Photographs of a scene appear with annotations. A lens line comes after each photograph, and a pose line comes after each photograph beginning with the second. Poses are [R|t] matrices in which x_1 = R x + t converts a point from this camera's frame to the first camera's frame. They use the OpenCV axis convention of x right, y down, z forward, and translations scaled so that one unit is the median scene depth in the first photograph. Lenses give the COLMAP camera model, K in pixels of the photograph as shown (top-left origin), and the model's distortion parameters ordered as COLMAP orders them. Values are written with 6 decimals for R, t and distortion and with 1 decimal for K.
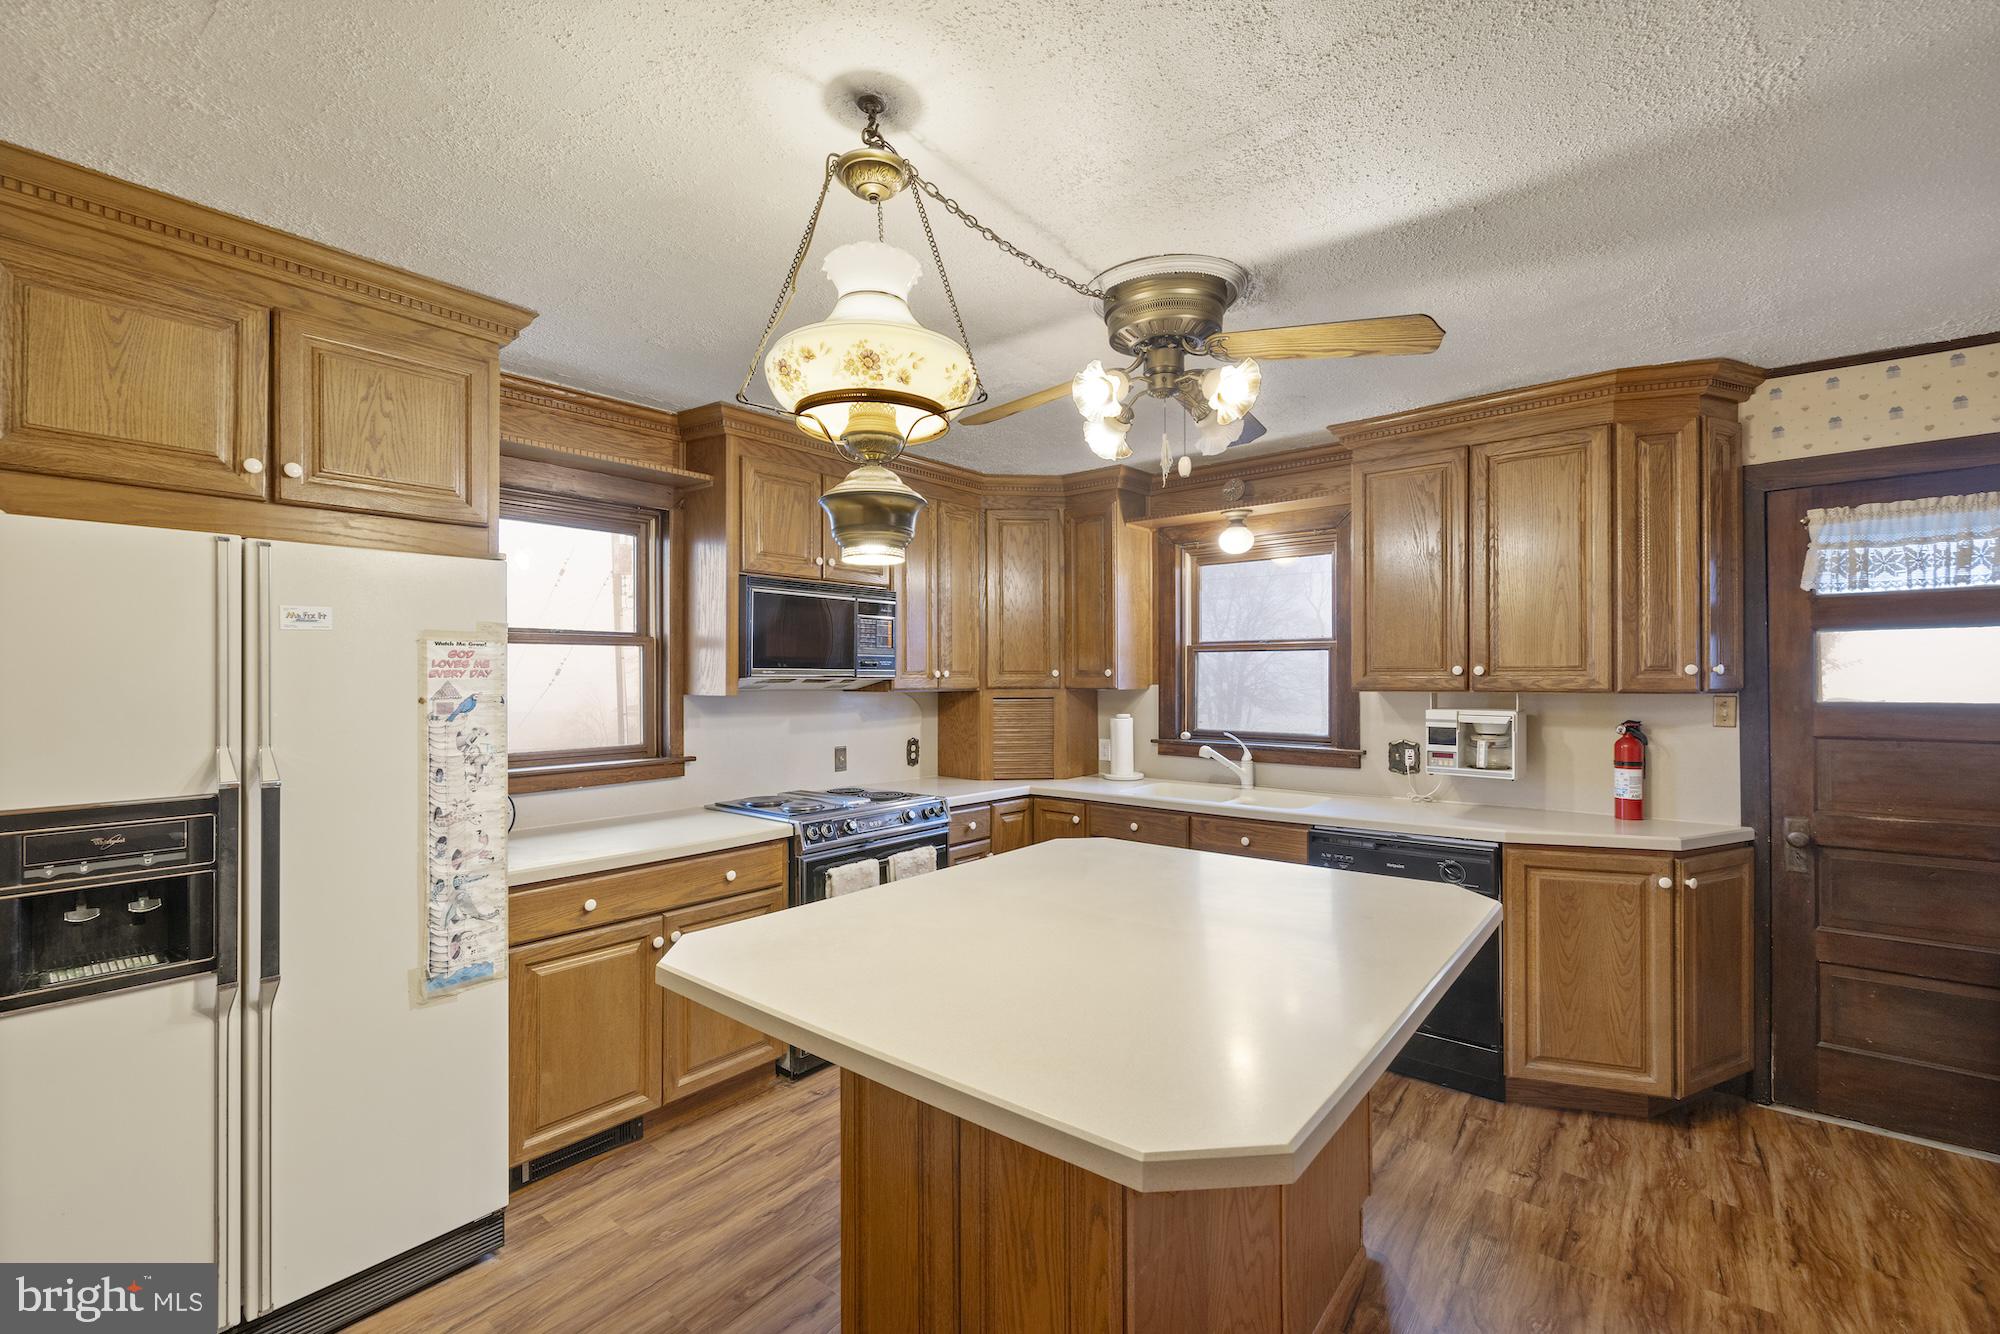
lens RADIAL K [[858.3, 0, 972.4], [0, 858.3, 674.6], [0, 0, 1]] dist [-0.000267, 0.000198]
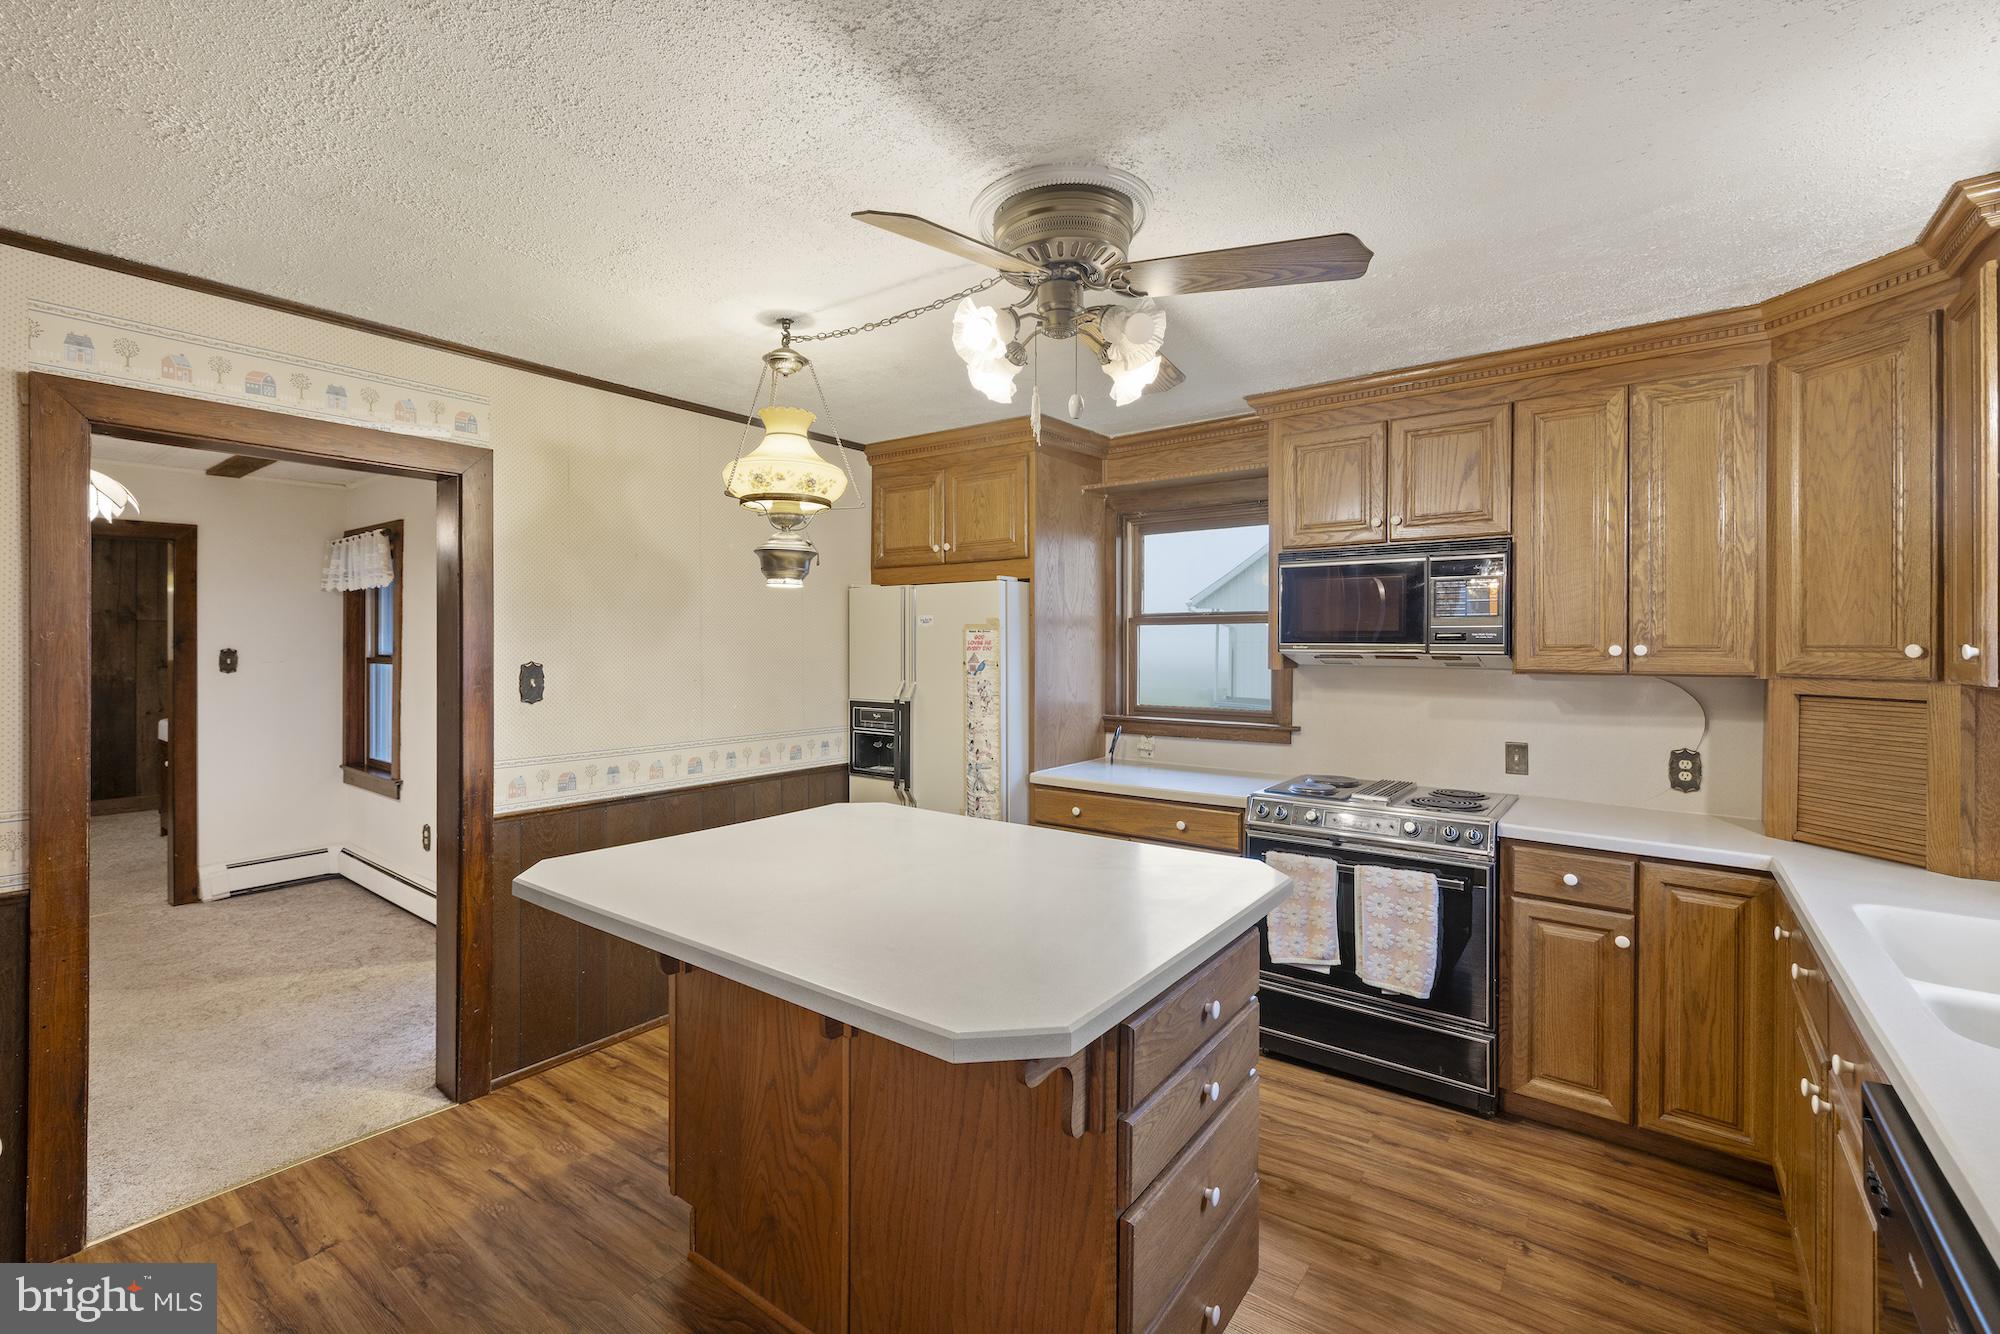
lens RADIAL K [[854.1, 0, 992.7], [0, 854.1, 637.0], [0, 0, 1]] dist [0.000675, 0.001320]
pose [[0.056269, -0.004840, -0.998404, 0.700877], [0.000655, 0.999988, -0.004810, -0.009776], [0.998415, -0.000383, 0.056272, 0.571634]]
